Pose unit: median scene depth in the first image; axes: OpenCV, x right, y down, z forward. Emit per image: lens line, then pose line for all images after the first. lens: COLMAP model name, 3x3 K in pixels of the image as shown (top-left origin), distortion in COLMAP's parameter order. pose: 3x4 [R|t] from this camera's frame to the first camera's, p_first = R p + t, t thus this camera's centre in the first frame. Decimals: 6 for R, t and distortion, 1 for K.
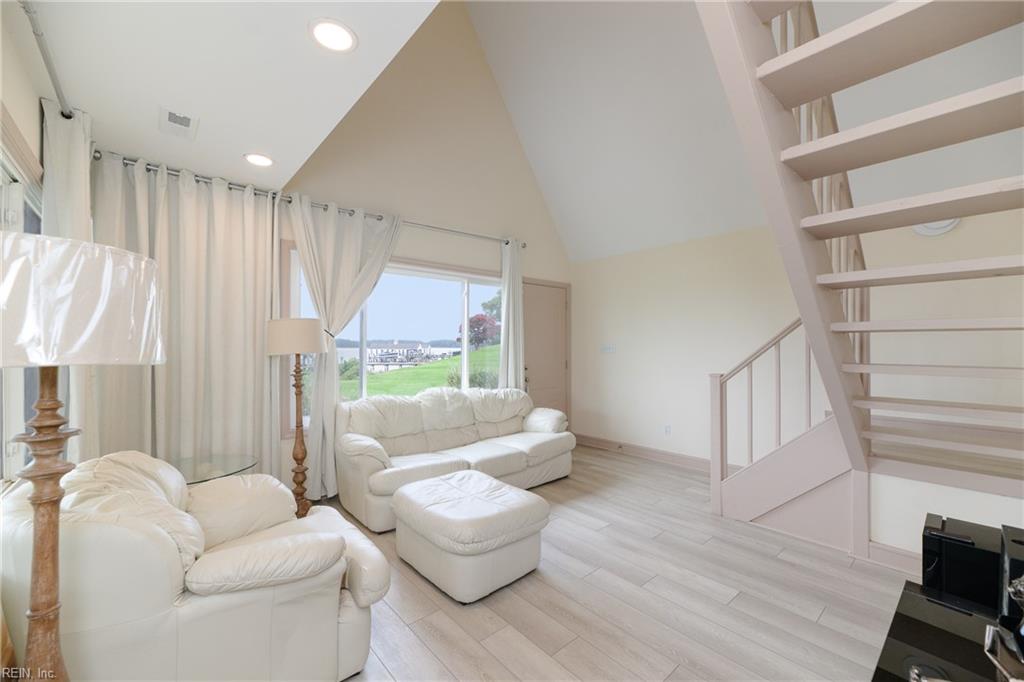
lens RADIAL K [[413.4, 0, 512.0], [0, 413.4, 341.0], [0, 0, 1]] dist [-0.000084, -0.000011]
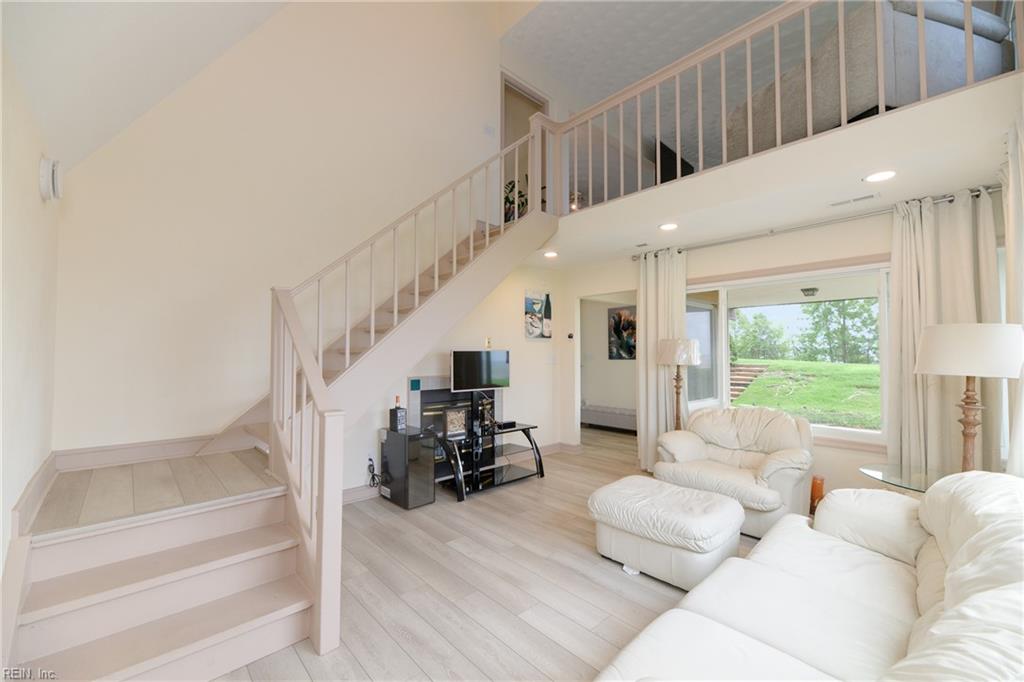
lens RADIAL K [[413.4, 0, 512.0], [0, 413.4, 341.0], [0, 0, 1]] dist [-0.000084, -0.000011]
pose [[-0.999672, -0.004838, -0.025160, 0.297776], [-0.003649, 0.998885, -0.047060, 0.007677], [0.025360, -0.046953, -0.998575, 1.915676]]
